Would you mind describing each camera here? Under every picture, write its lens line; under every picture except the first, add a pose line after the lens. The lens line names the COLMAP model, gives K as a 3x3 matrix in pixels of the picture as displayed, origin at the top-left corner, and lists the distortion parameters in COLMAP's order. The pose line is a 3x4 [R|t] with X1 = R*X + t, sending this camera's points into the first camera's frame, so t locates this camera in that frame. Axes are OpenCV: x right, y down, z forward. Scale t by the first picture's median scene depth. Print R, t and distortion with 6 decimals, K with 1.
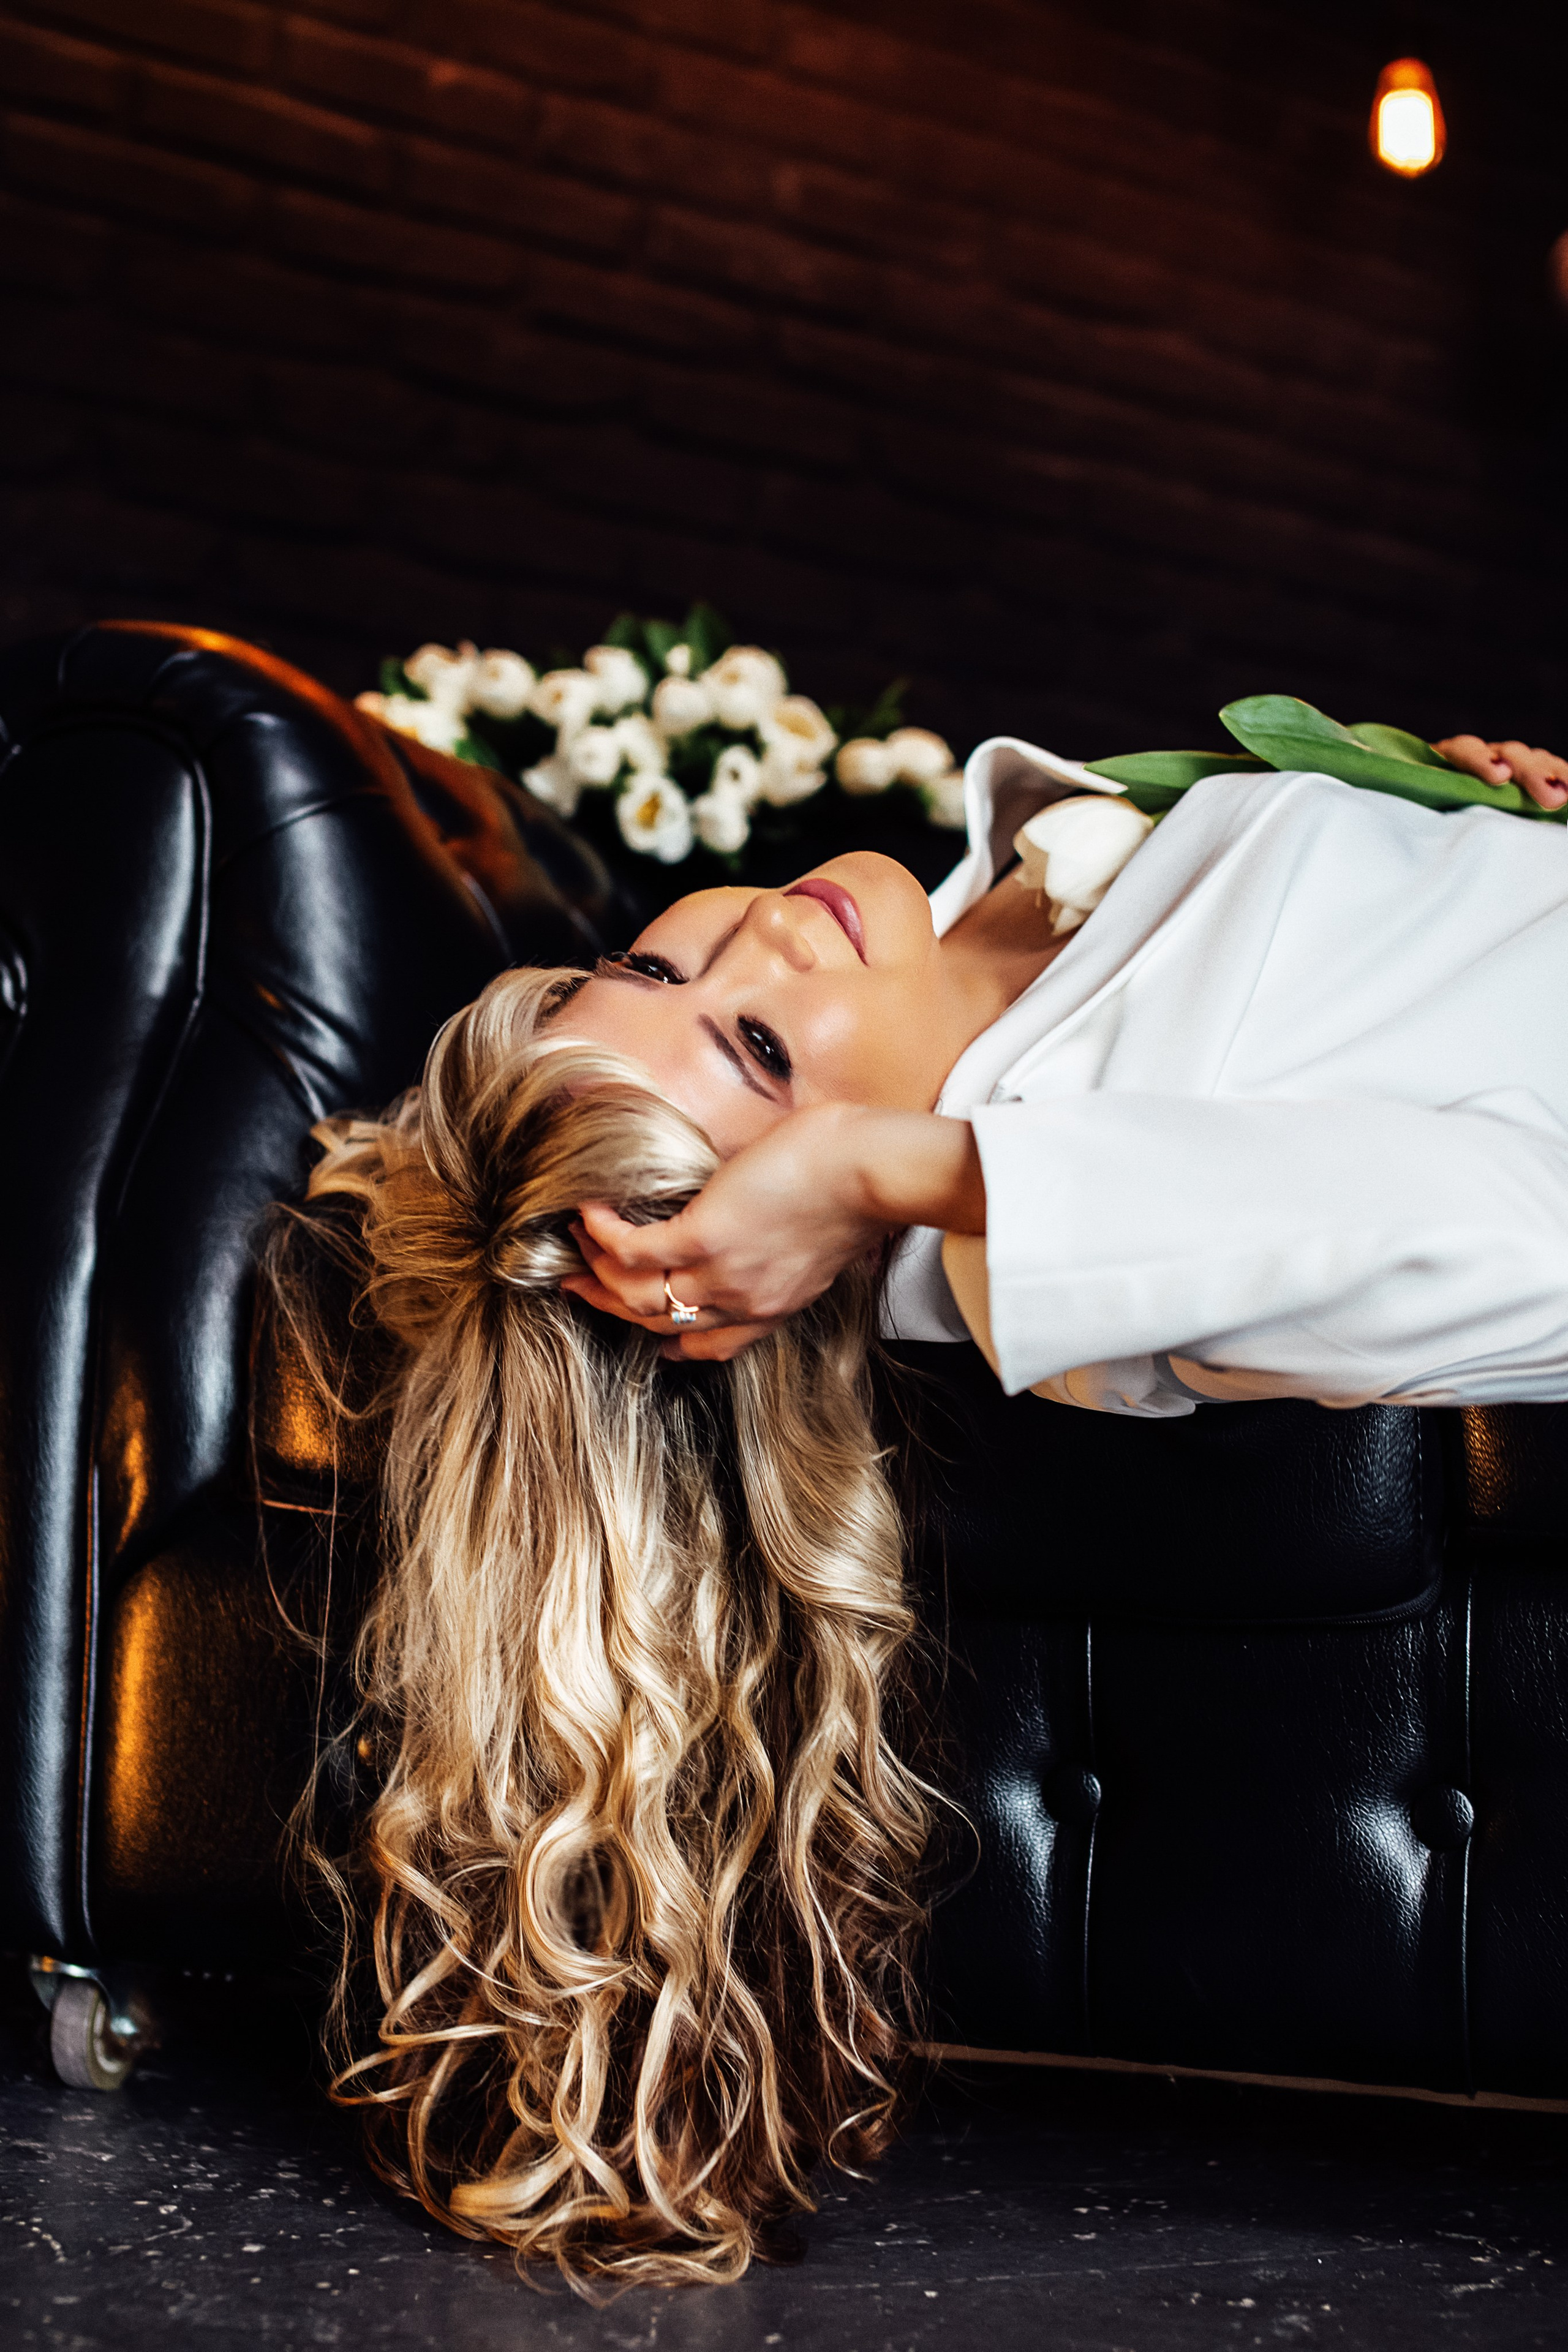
lens RADIAL K [[3261.9, 0, 772.0], [0, 3261.9, 1167.8], [0, 0, 1]] dist [-0.109199, 0.091394]
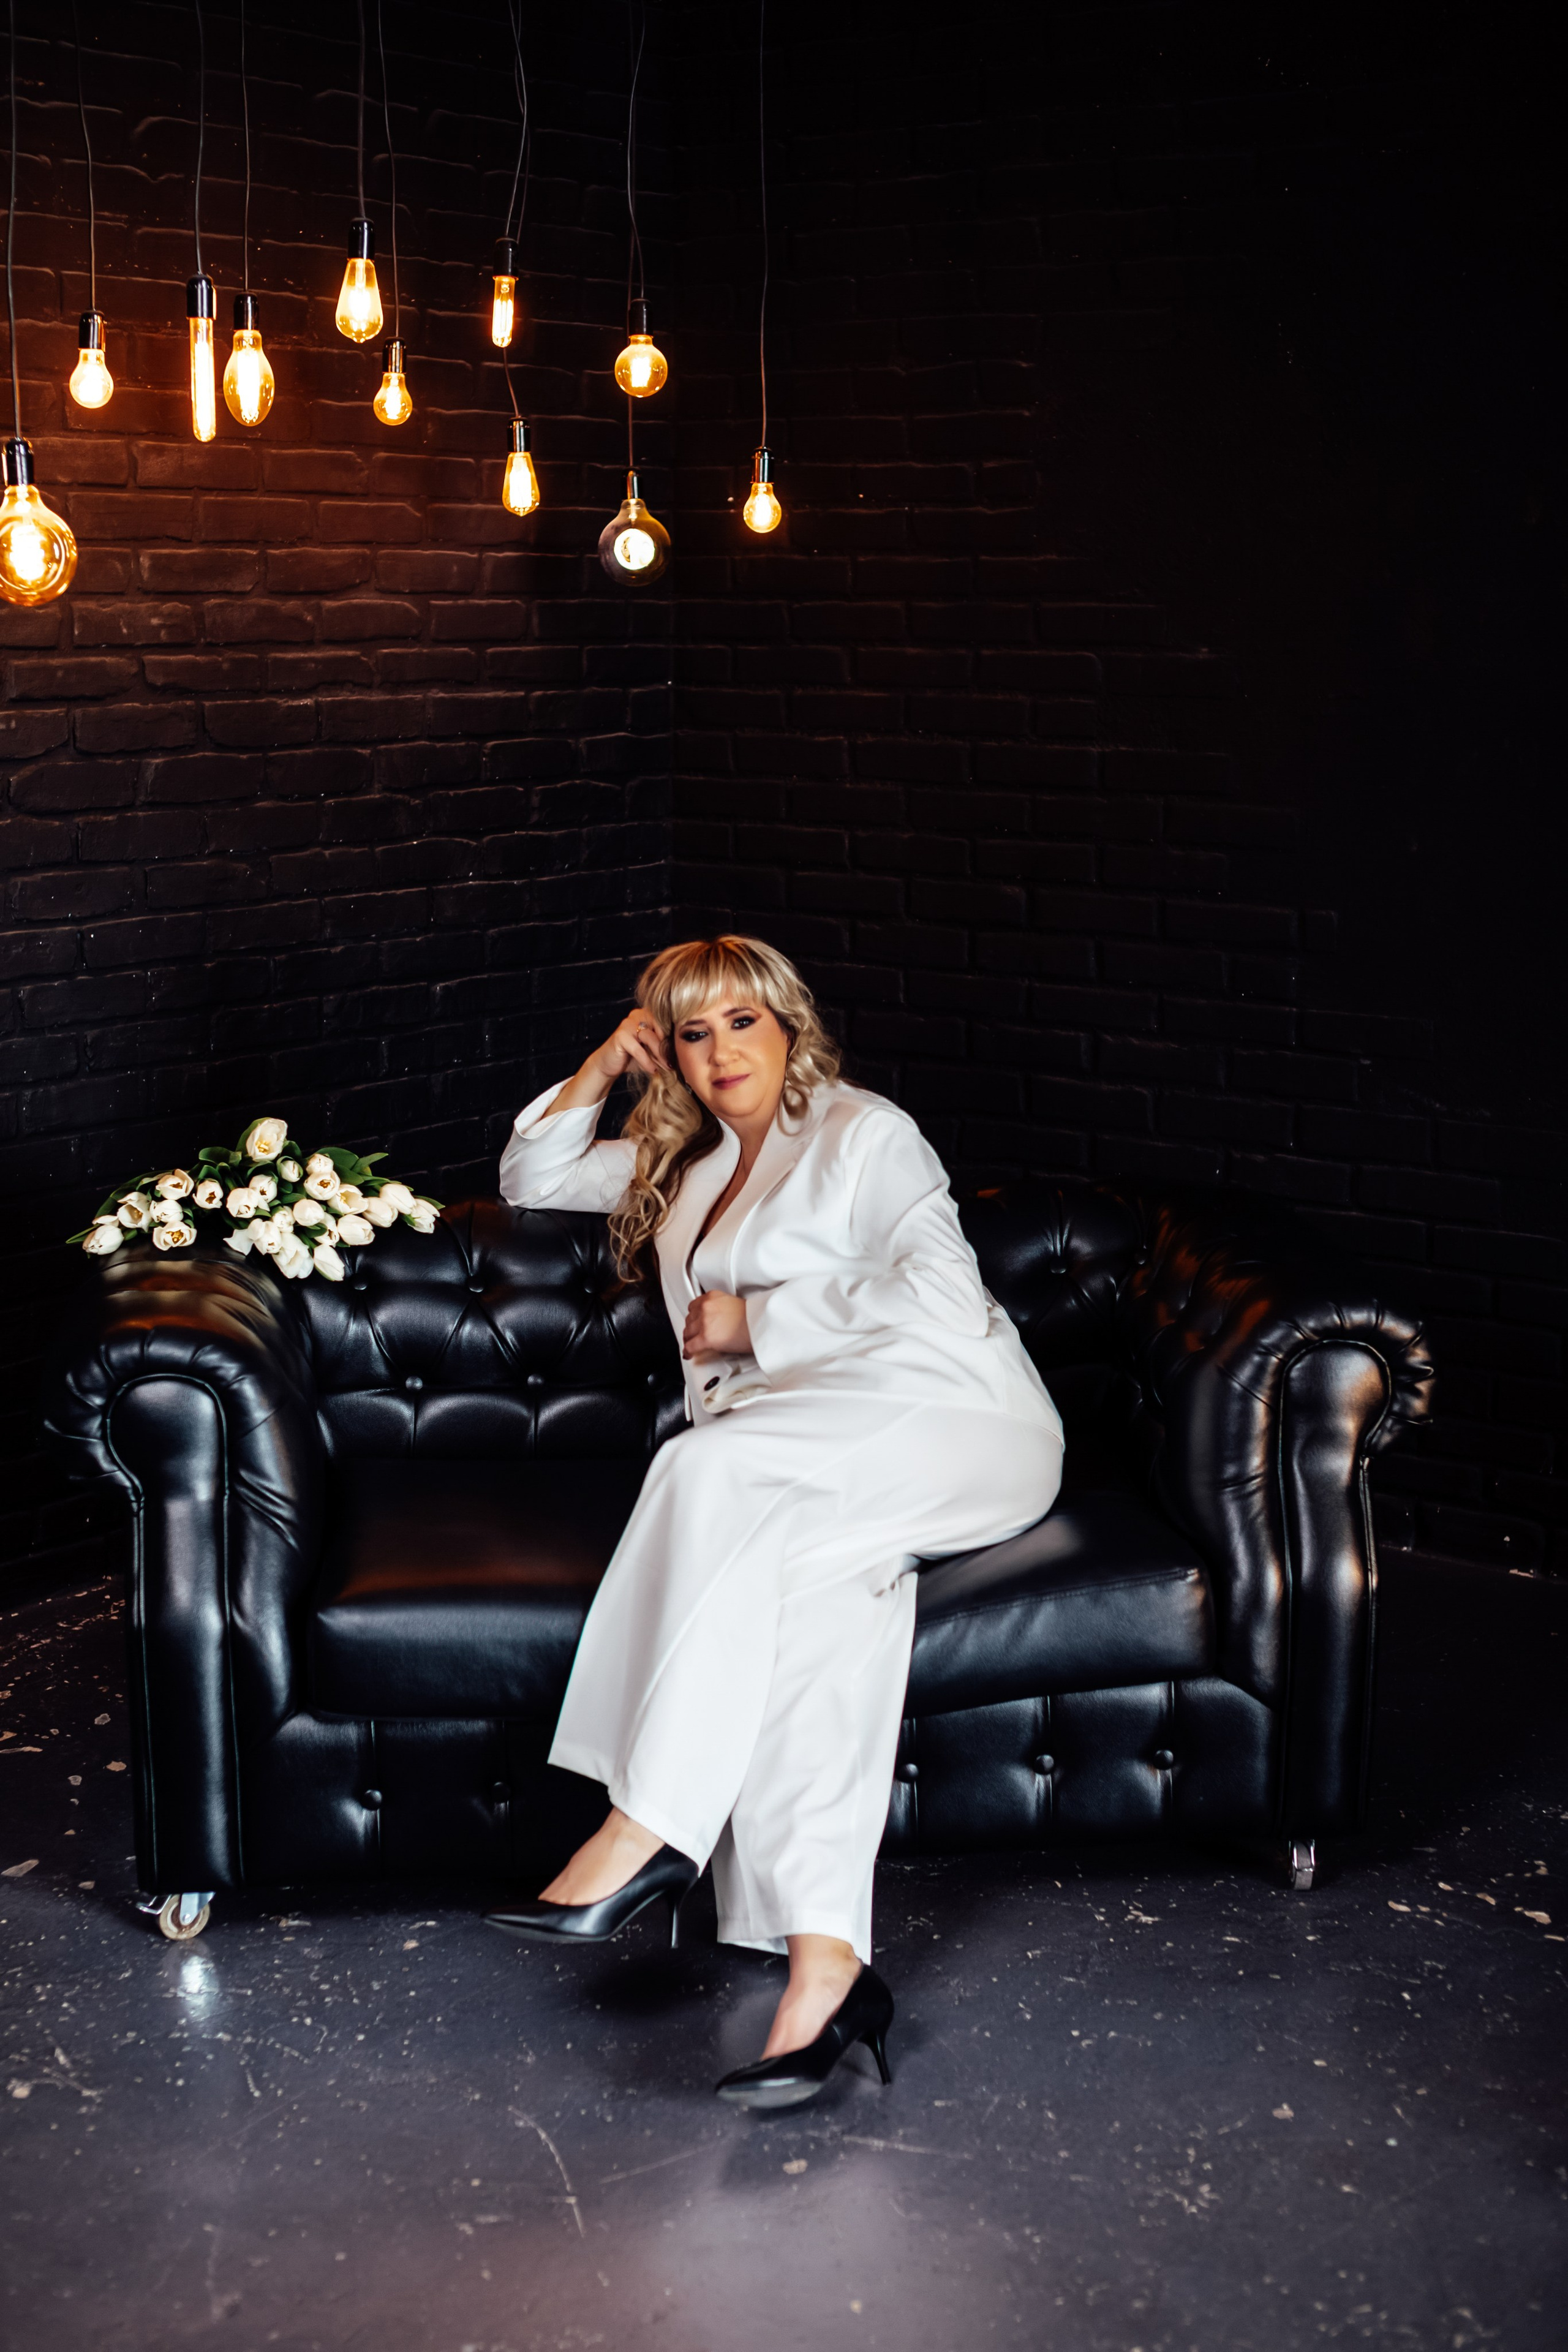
lens RADIAL K [[3164.0, 0, 785.9], [0, 3164.0, 1178.7], [0, 0, 1]] dist [-0.144054, 0.277808]
pose [[0.924209, -0.106771, 0.366658, -0.621598], [-0.007274, 0.955024, 0.296438, -0.993648], [-0.381818, -0.276638, 0.881865, -1.109290]]
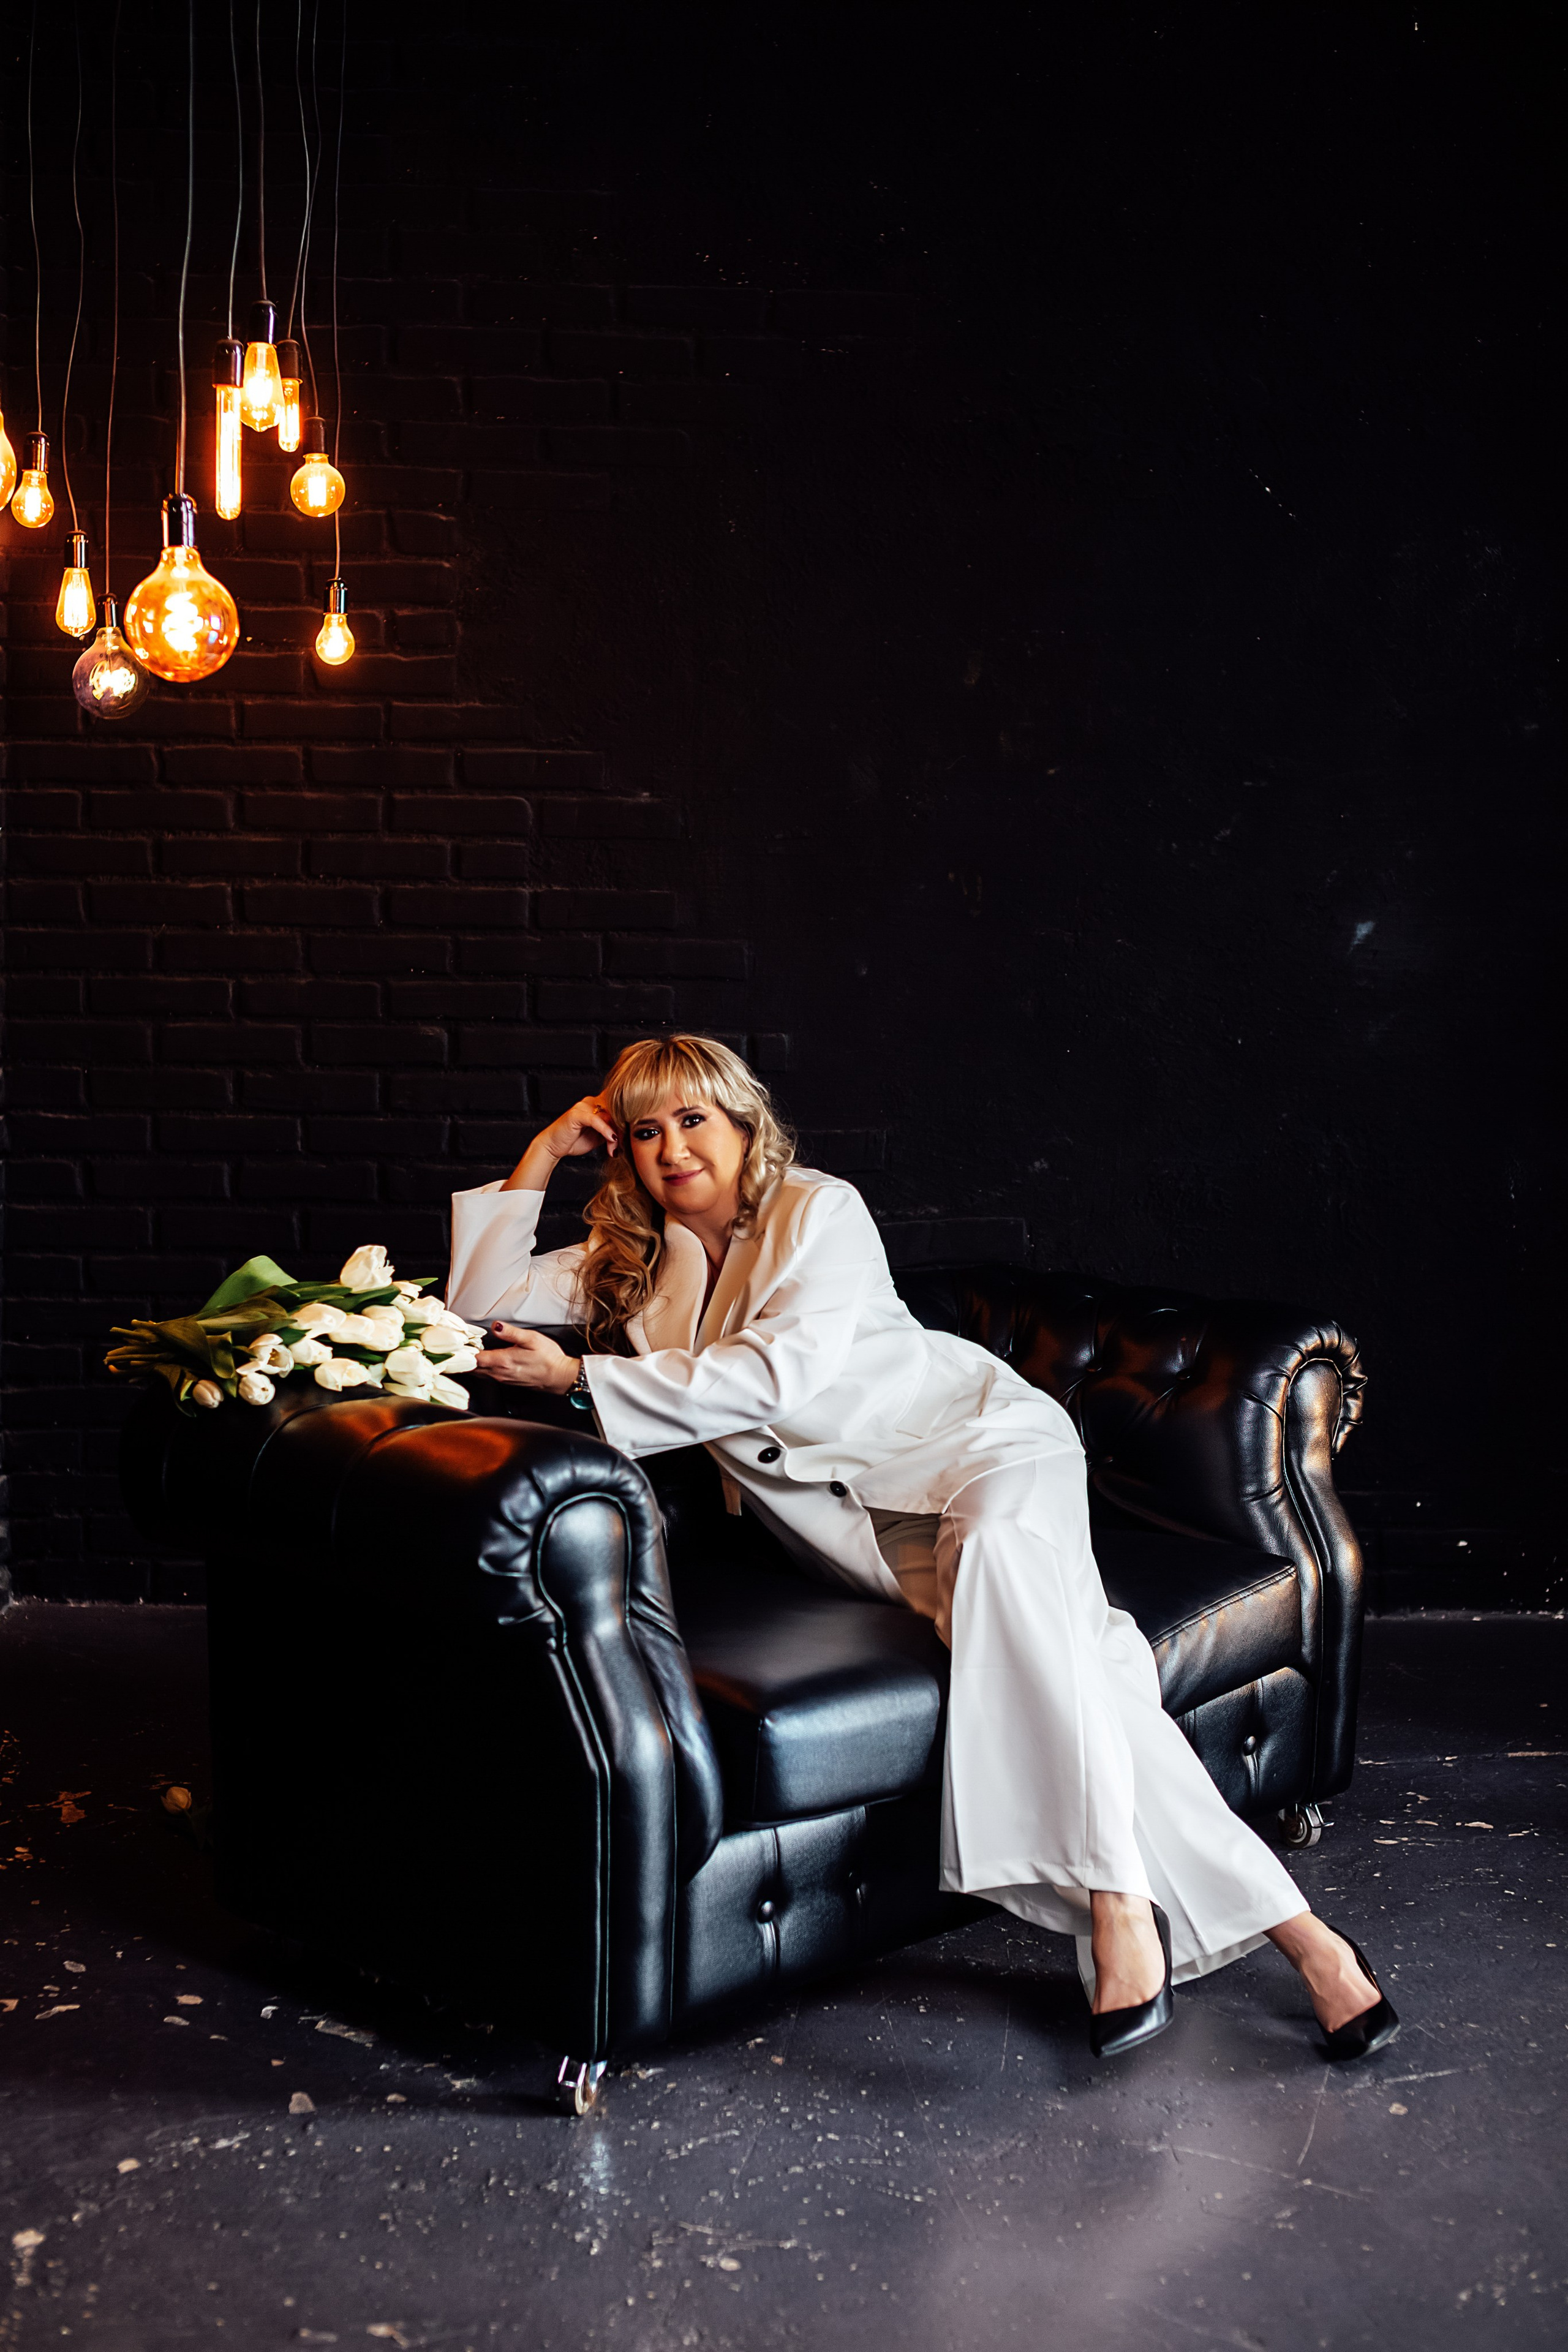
lens RADIAL K [[3164.0, 0, 785.9], [0, 3164.0, 1178.7], [0, 0, 1]] dist [-0.144054, 0.277808]
pose [[0.470971, -0.119907, 0.873961, -2.049141], [-0.095317, 0.978002, 0.185547, -0.789933], [-0.876984, -0.170691, 0.449181, 0.035514]]
